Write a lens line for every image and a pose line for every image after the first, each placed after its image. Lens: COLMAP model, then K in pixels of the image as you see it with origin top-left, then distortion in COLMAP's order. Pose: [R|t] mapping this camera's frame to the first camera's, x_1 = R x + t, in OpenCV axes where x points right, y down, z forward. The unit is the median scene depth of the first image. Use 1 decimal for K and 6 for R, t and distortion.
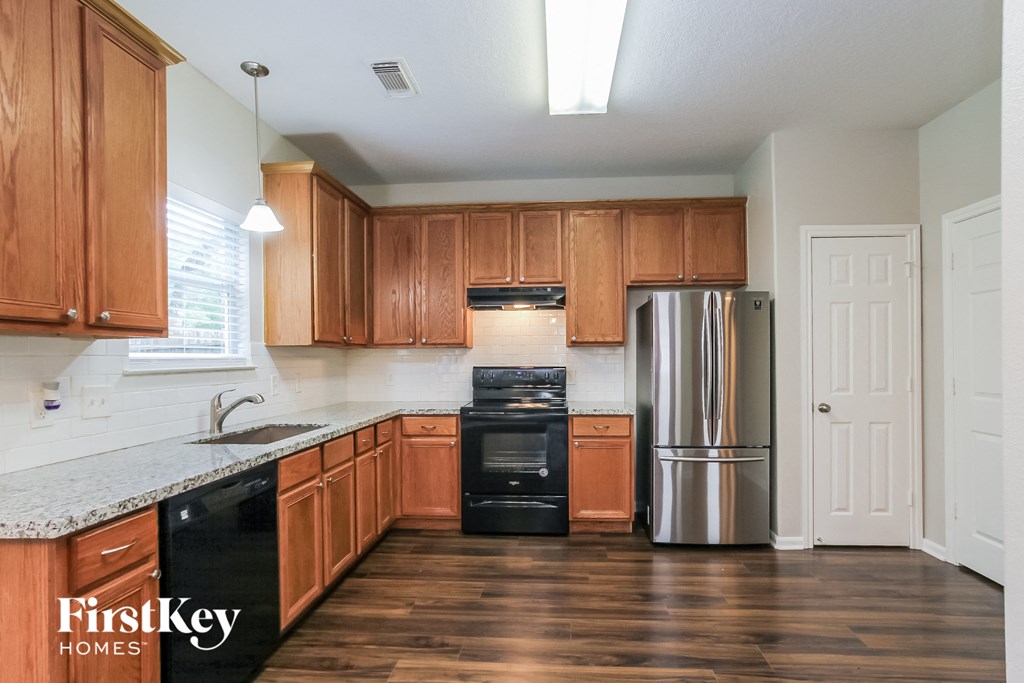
lens RADIAL K [[508.3, 0, 507.8], [0, 508.3, 361.0], [0, 0, 1]] dist [0.002739, 0.000493]
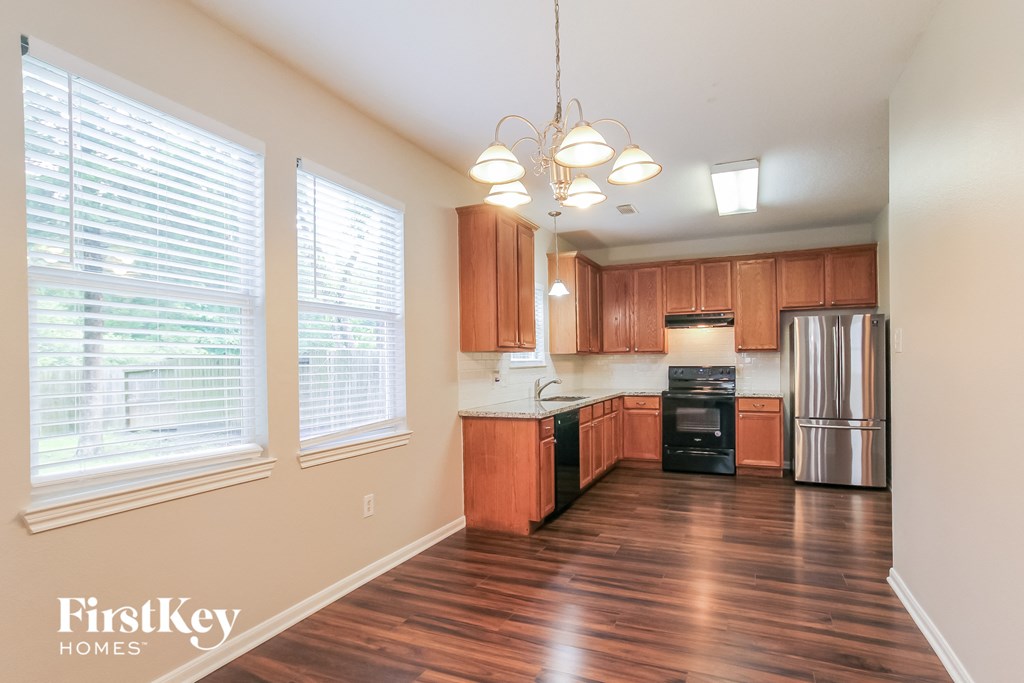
lens RADIAL K [[508.3, 0, 507.8], [0, 508.3, 361.0], [0, 0, 1]] dist [0.002739, 0.000493]
pose [[0.940163, -0.003698, -0.340706, -0.003033], [0.001720, 0.999980, -0.006107, 0.004895], [0.340722, 0.005155, 0.940150, -0.658332]]
